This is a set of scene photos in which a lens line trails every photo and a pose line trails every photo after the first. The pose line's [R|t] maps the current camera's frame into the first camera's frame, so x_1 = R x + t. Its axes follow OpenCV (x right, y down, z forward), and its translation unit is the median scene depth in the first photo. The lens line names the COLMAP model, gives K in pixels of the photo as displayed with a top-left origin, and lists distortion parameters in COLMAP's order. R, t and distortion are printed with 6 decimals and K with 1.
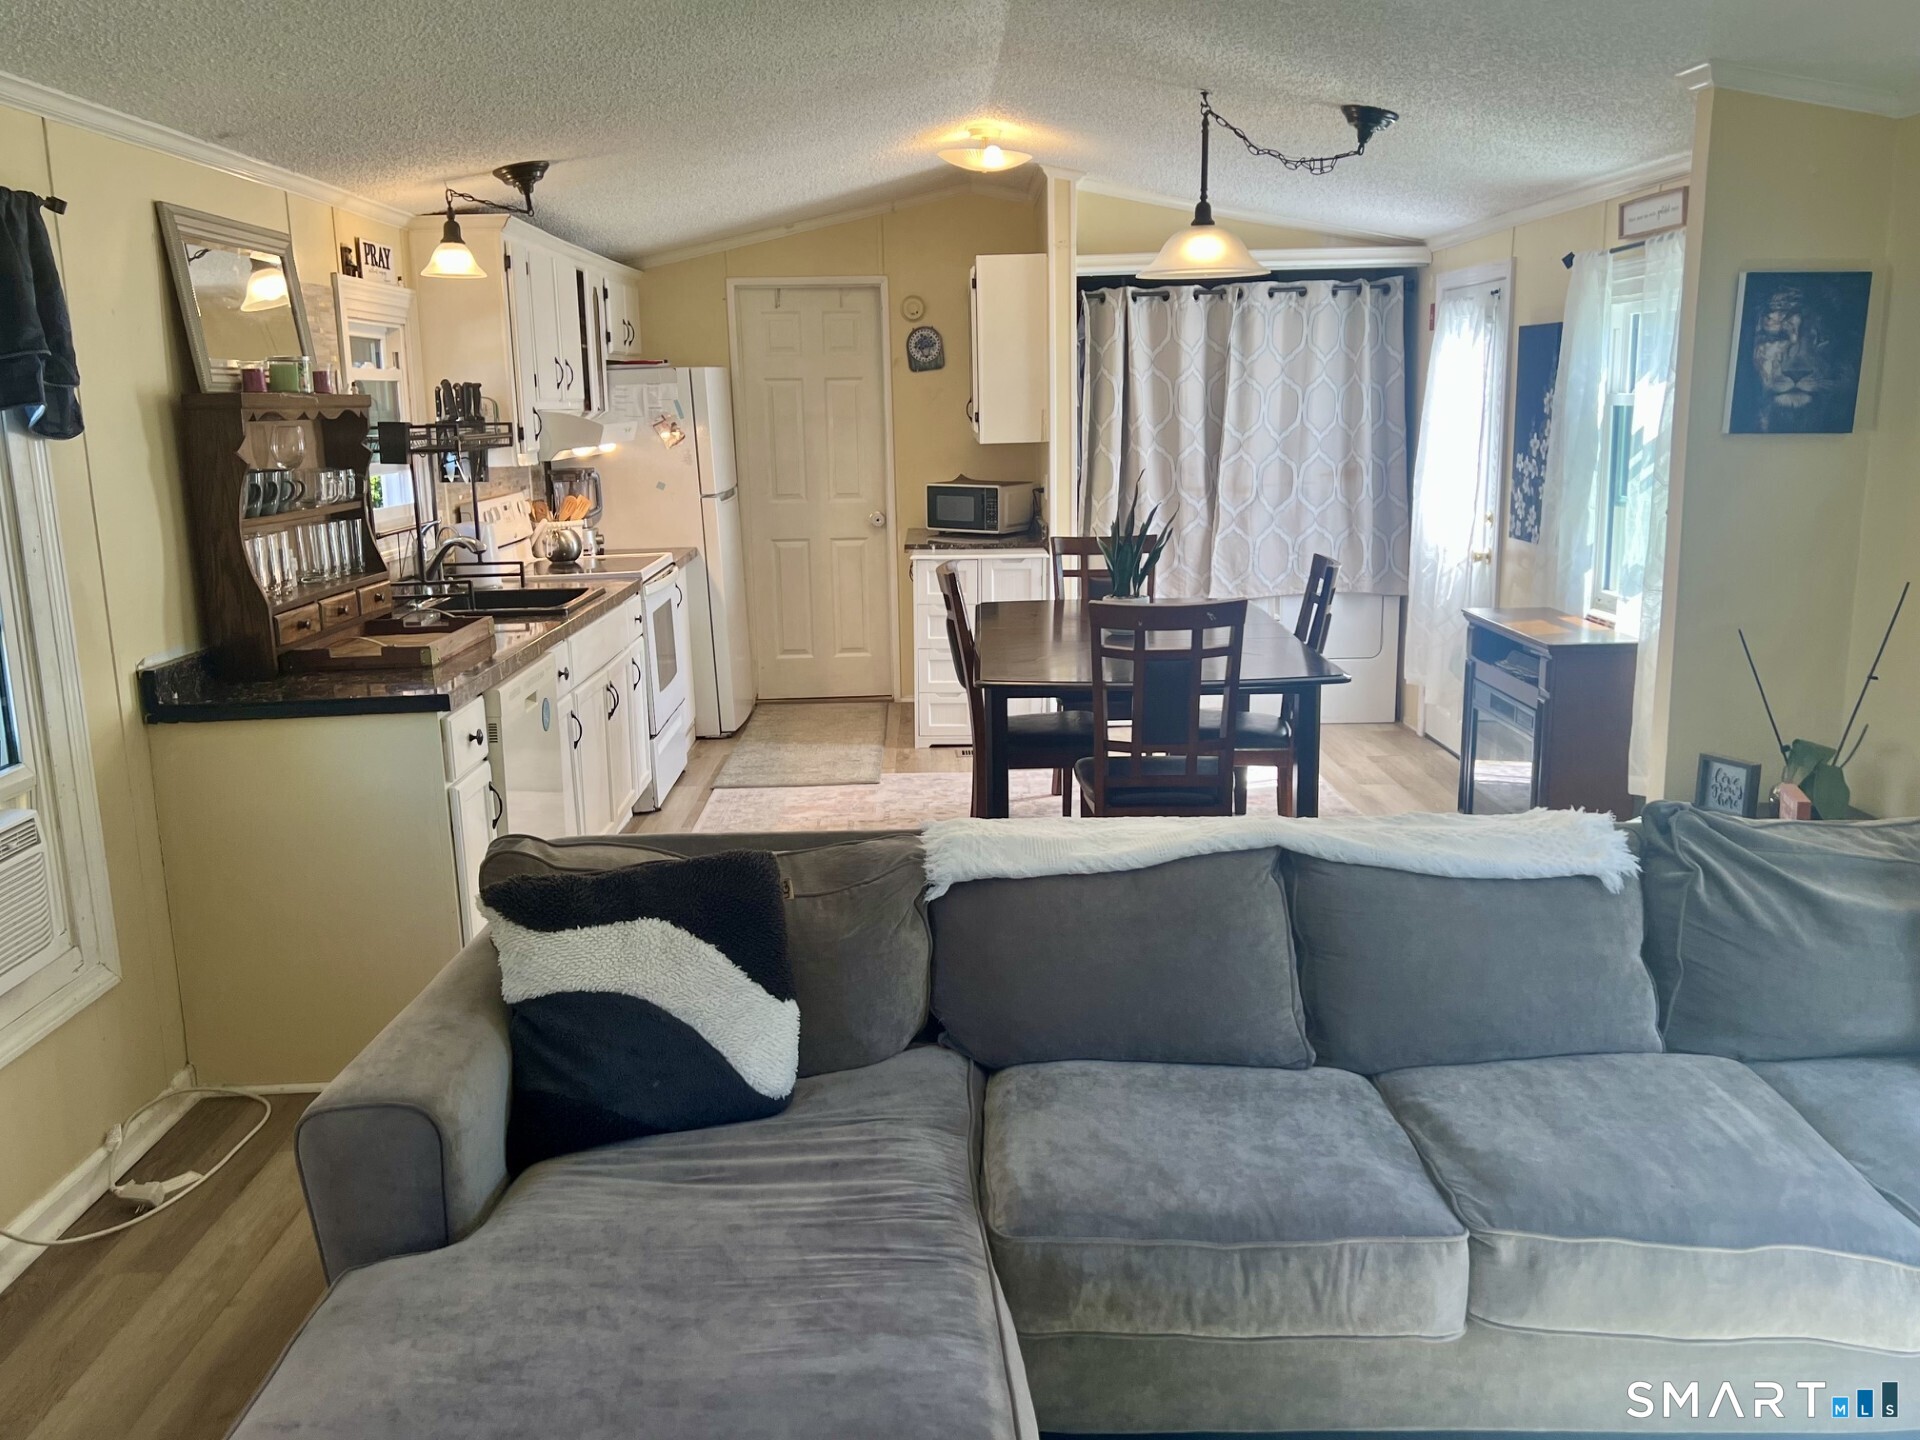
lens RADIAL K [[1590.0, 0, 948.3], [0, 1590.0, 721.9], [0, 0, 1]] dist [0.136760, -0.288562]
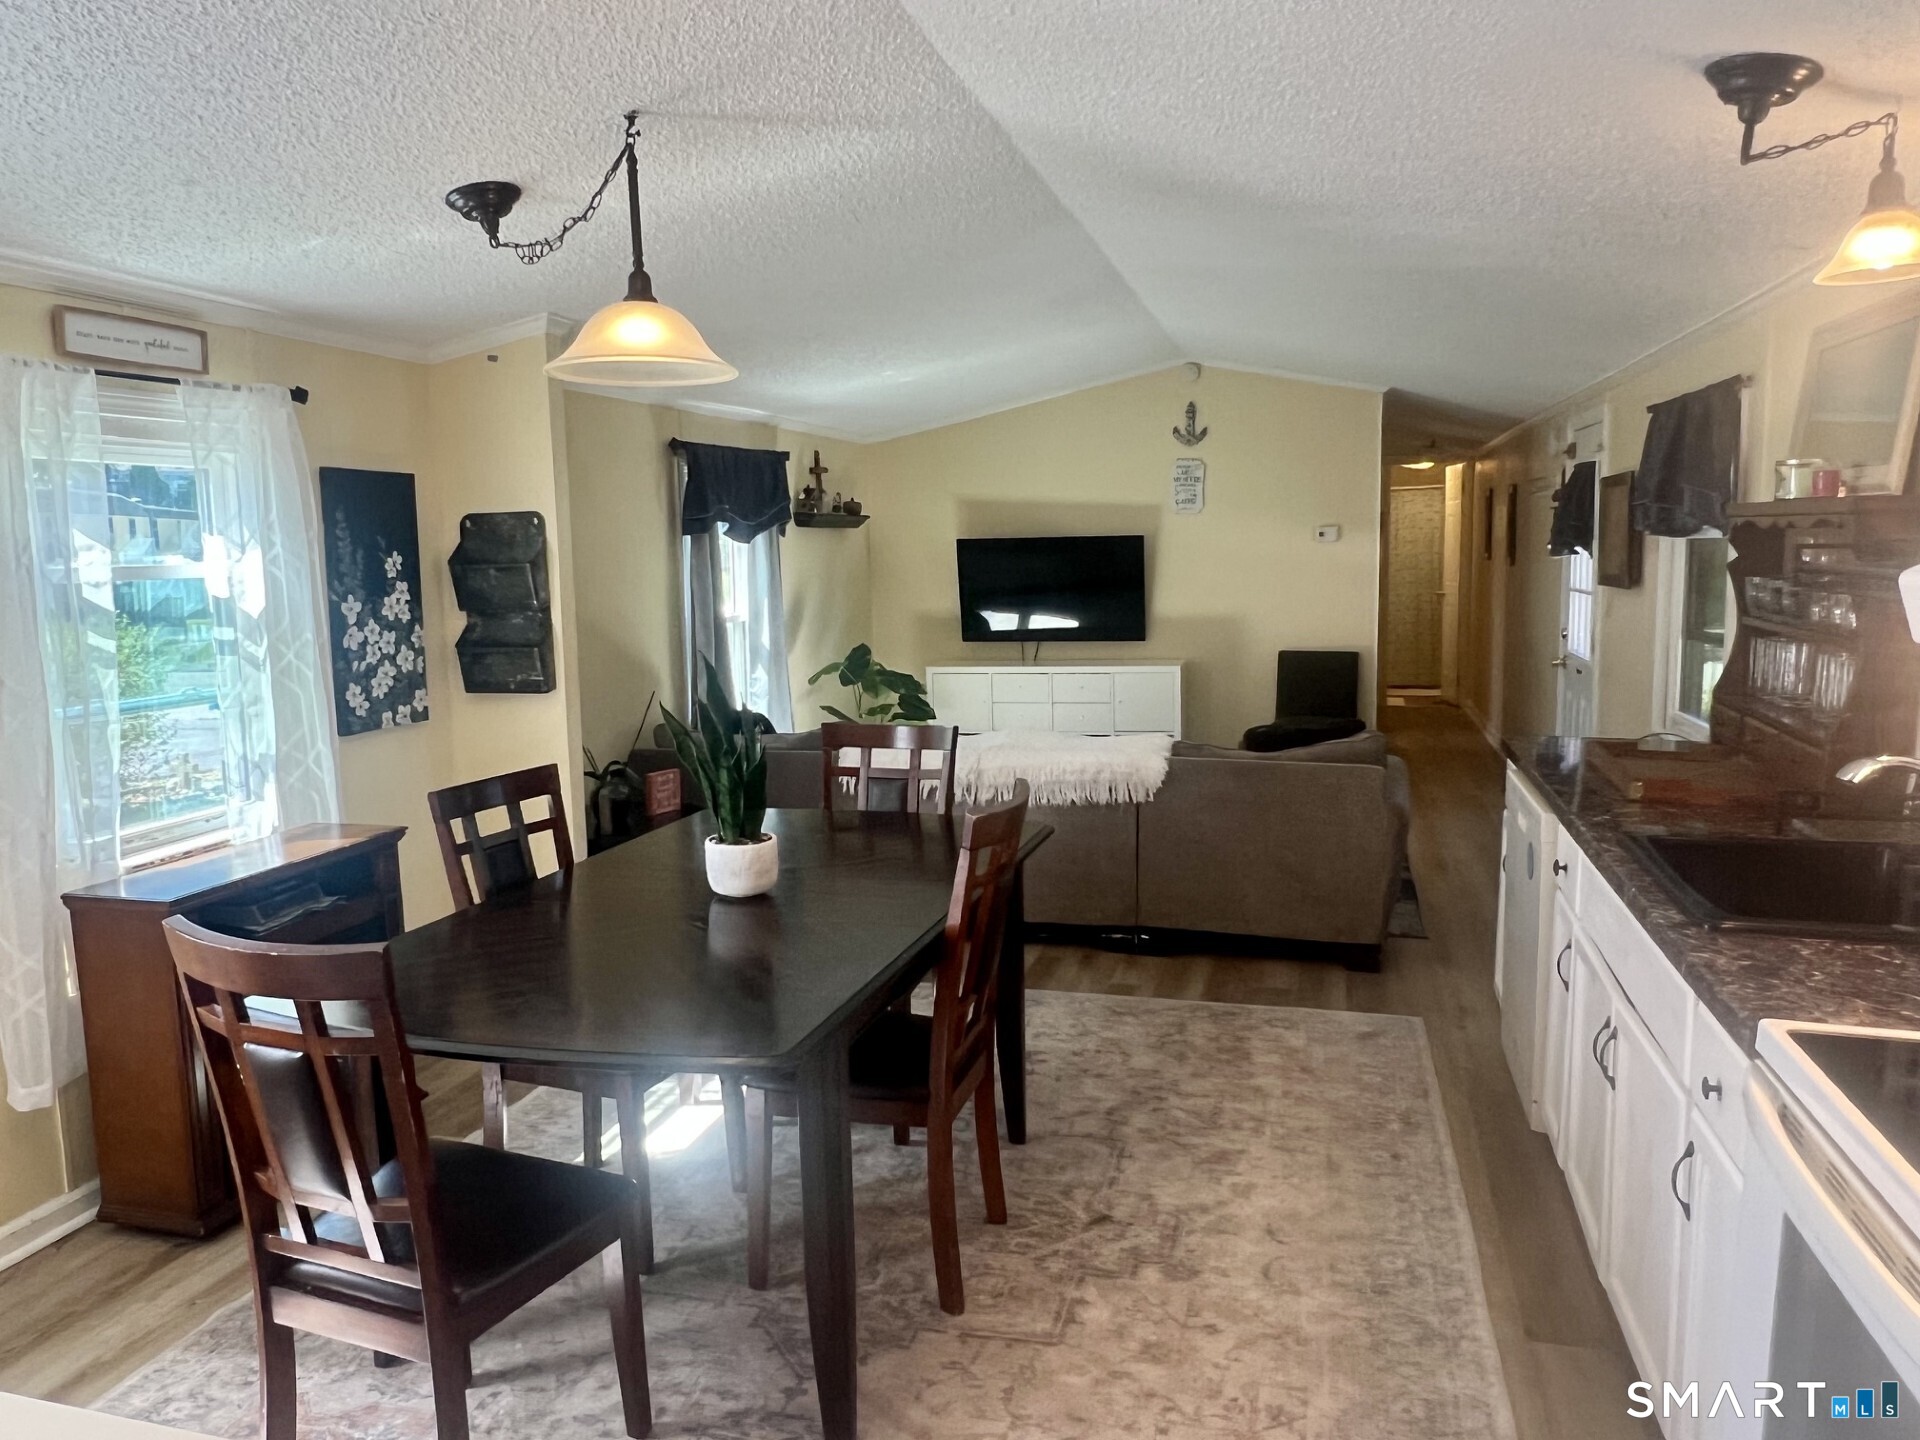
lens RADIAL K [[1372.2, 0, 952.2], [0, 1372.2, 715.8], [0, 0, 1]] dist [0.002115, -0.000892]
pose [[-0.960382, 0.004189, 0.278655, -0.091676], [0.093685, 0.946549, 0.308655, -0.206933], [-0.262468, 0.322532, -0.909441, 1.044922]]
